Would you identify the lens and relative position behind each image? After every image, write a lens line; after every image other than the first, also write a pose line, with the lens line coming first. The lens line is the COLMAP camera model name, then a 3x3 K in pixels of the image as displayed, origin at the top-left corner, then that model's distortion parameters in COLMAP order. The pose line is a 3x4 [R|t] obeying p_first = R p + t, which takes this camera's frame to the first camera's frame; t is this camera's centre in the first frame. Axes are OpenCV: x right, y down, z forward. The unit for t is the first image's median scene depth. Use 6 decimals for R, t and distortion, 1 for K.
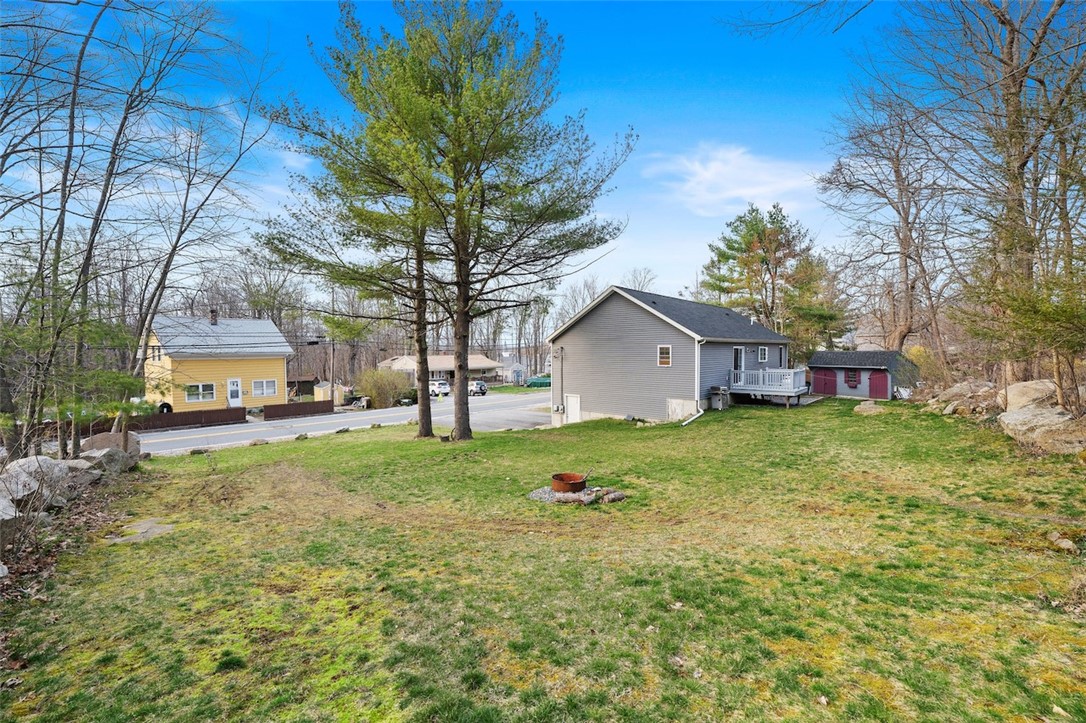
lens RADIAL K [[452.4, 0, 543.3], [0, 452.4, 355.1], [0, 0, 1]] dist [-0.019727, -0.000192]
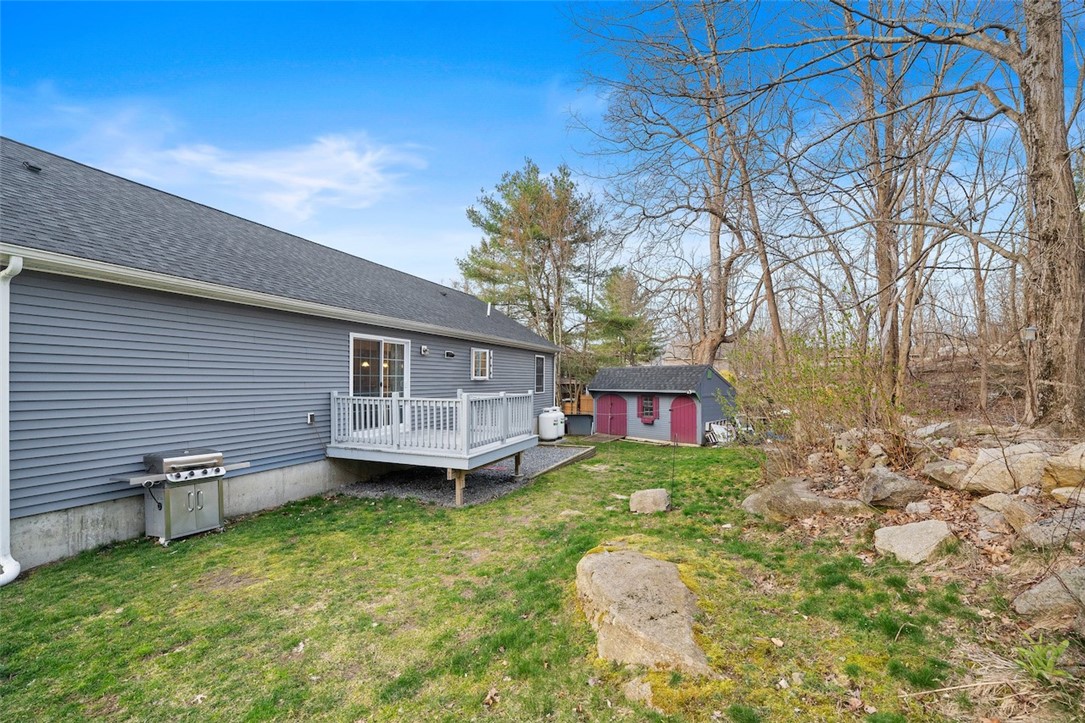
lens RADIAL K [[452.0, 0, 540.0], [0, 452.0, 370.5], [0, 0, 1]] dist [-0.019727, -0.000192]
pose [[0.946780, 0.015921, 0.321486, 0.333743], [-0.005650, 0.999444, -0.032857, 0.018718], [-0.321831, 0.029292, 0.946344, 0.437800]]
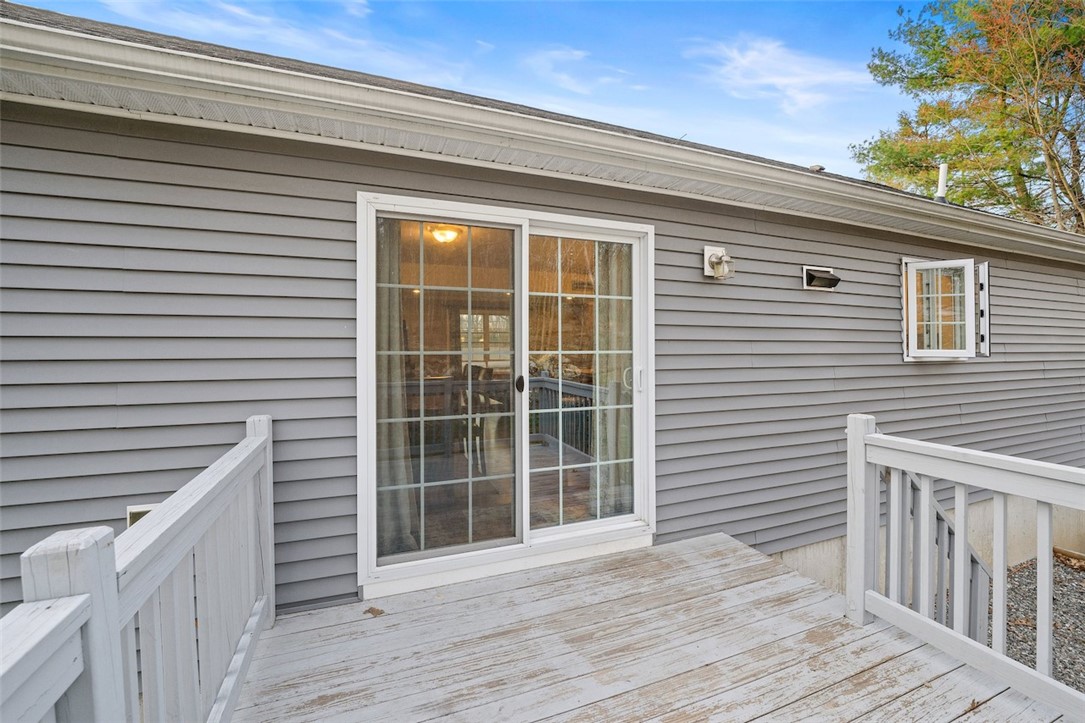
lens RADIAL K [[452.0, 0, 542.6], [0, 452.0, 357.9], [0, 0, 1]] dist [-0.019727, -0.000192]
pose [[0.895417, 0.008573, -0.445147, 0.371956], [-0.006472, 0.999960, 0.006239, 0.013171], [0.445182, -0.002705, 0.895436, 0.690795]]
